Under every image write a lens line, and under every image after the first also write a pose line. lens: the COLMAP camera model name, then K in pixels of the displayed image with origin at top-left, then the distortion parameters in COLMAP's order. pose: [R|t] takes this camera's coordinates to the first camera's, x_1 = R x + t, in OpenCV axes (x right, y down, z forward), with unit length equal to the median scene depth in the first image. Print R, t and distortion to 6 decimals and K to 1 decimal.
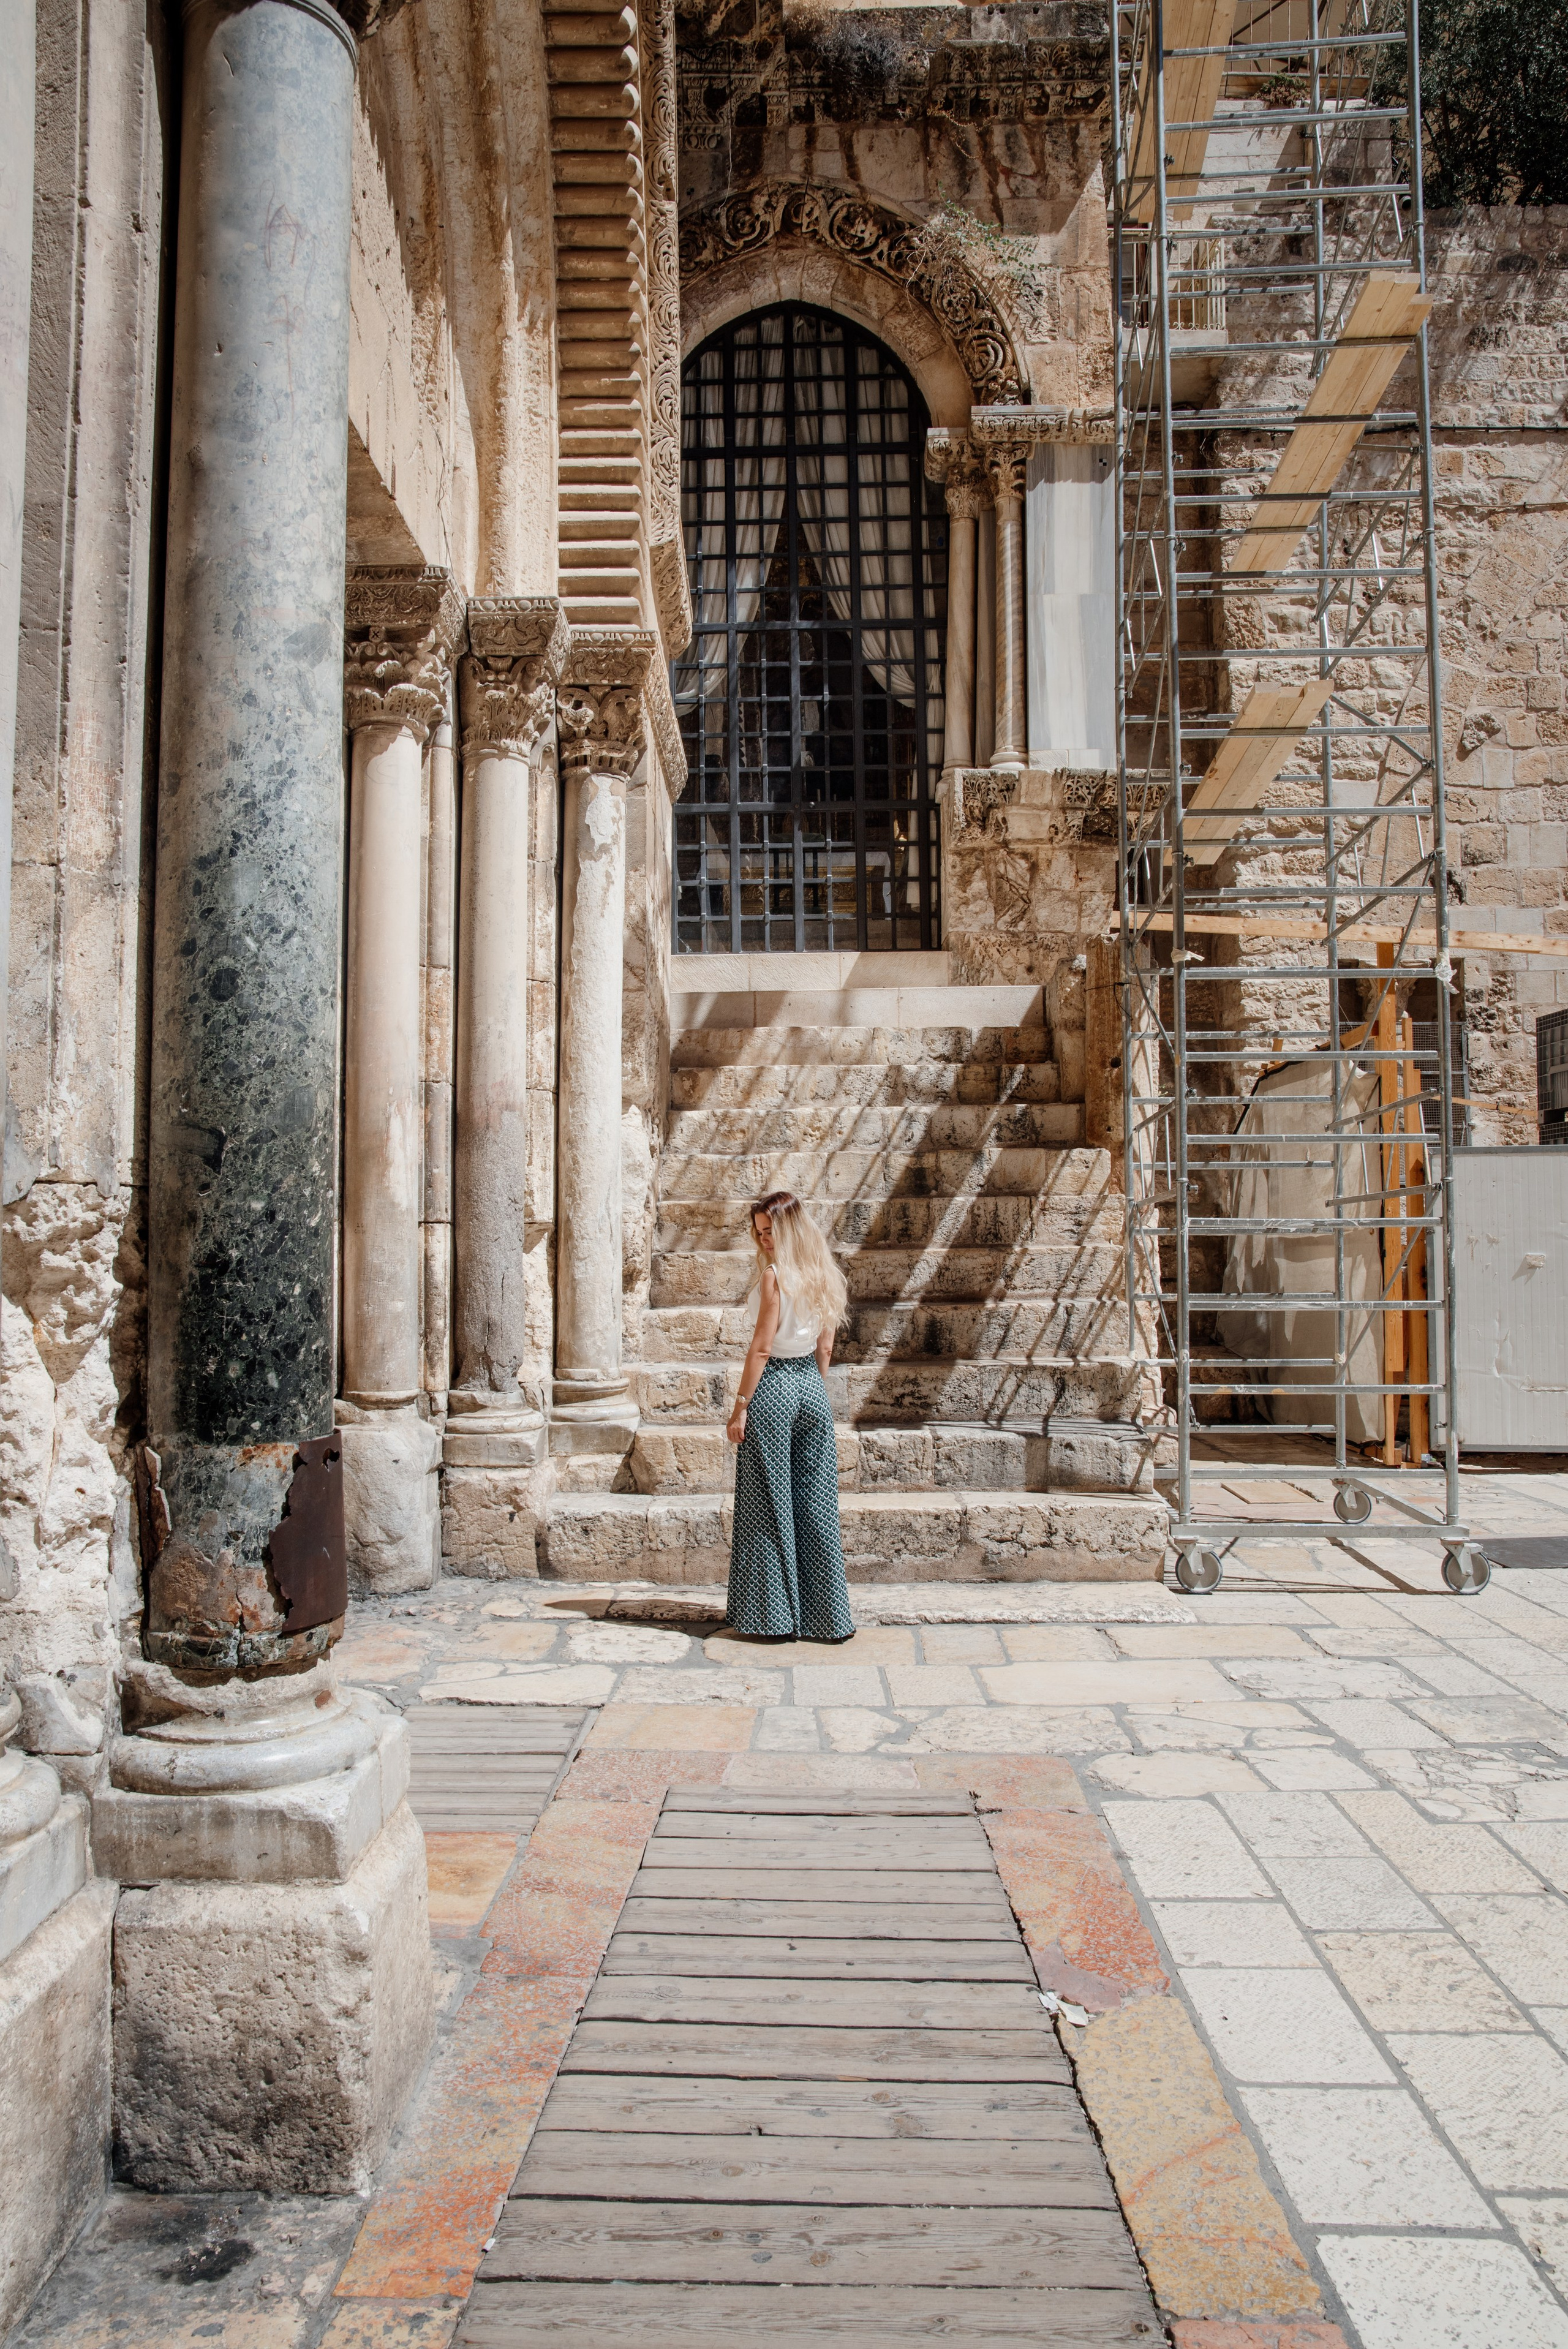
lens RADIAL K [[1721.4, 0, 787.1], [0, 1721.4, 1177.4], [0, 0, 1]] dist [-0.077015, 0.016126]
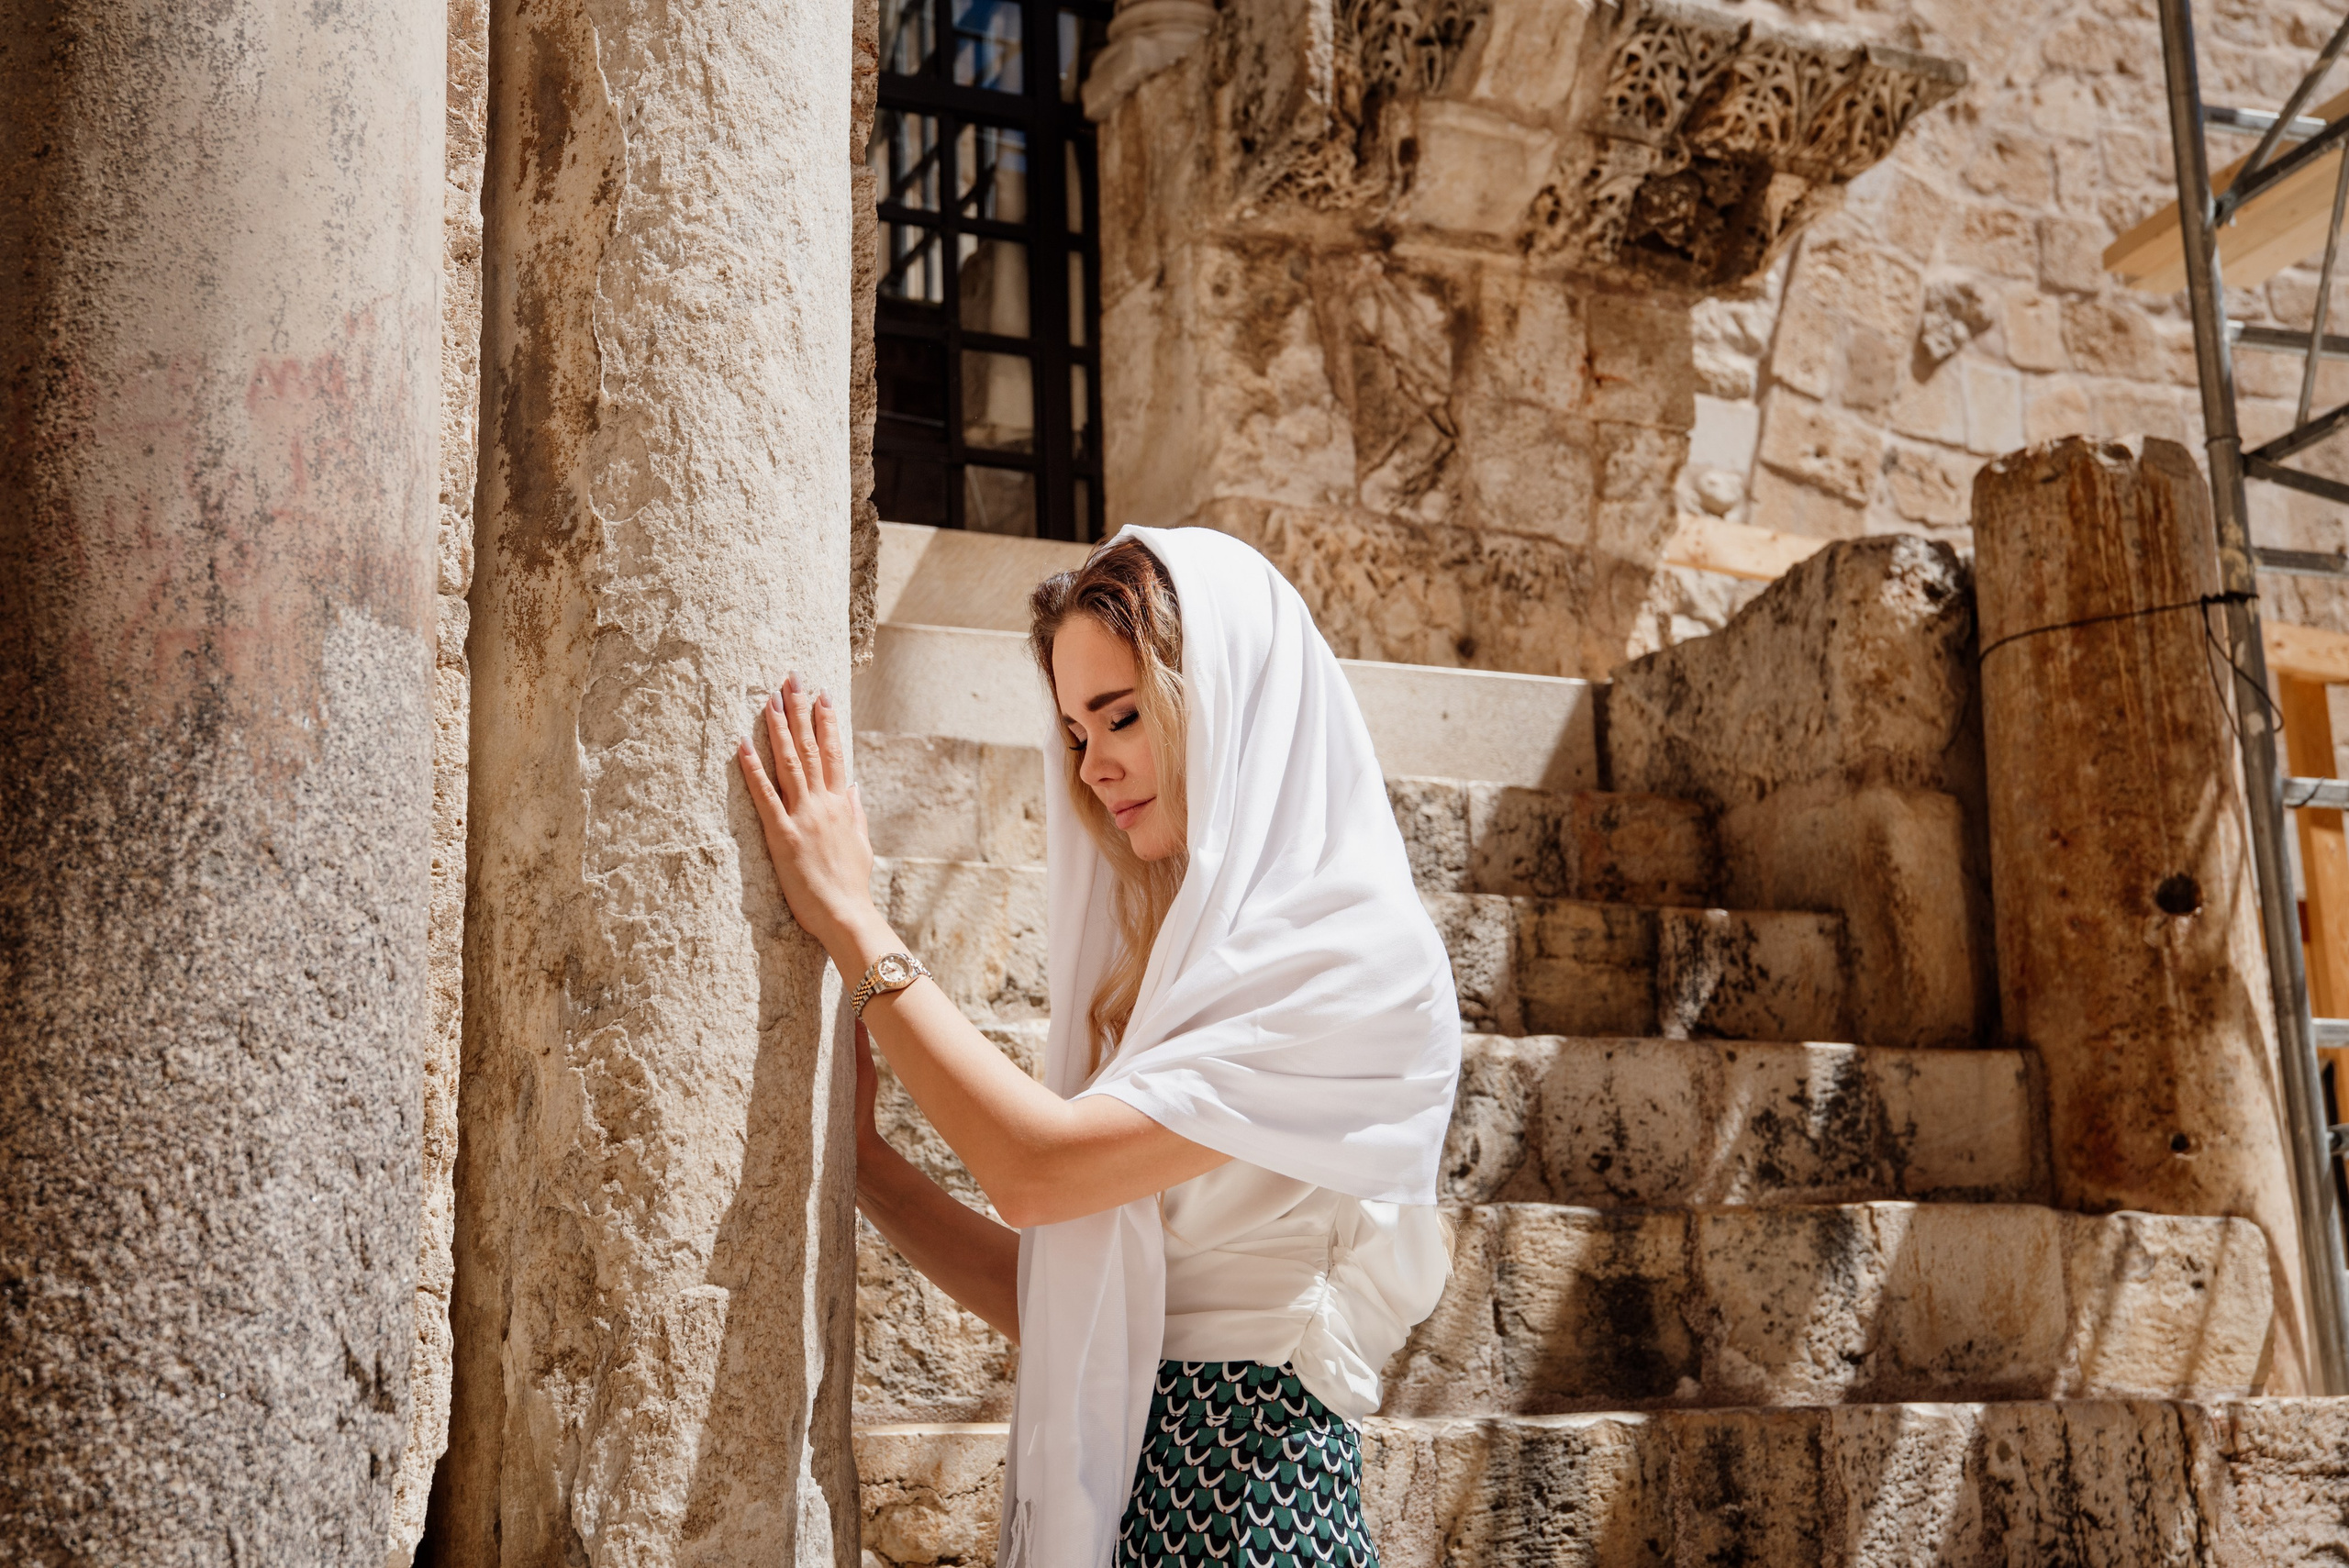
lens RADIAL K [[3183.0, 0, 1186.9], [0, 3183.0, 805.5], [0, 0, 1]] dist [0.073887, 0.000000]
pose [[0.897040, 0.077289, 0.435138, -0.162424], [0.008374, 0.981440, -0.191587, 0.013425], [-0.441869, 0.175505, 0.879744, 0.616762]]
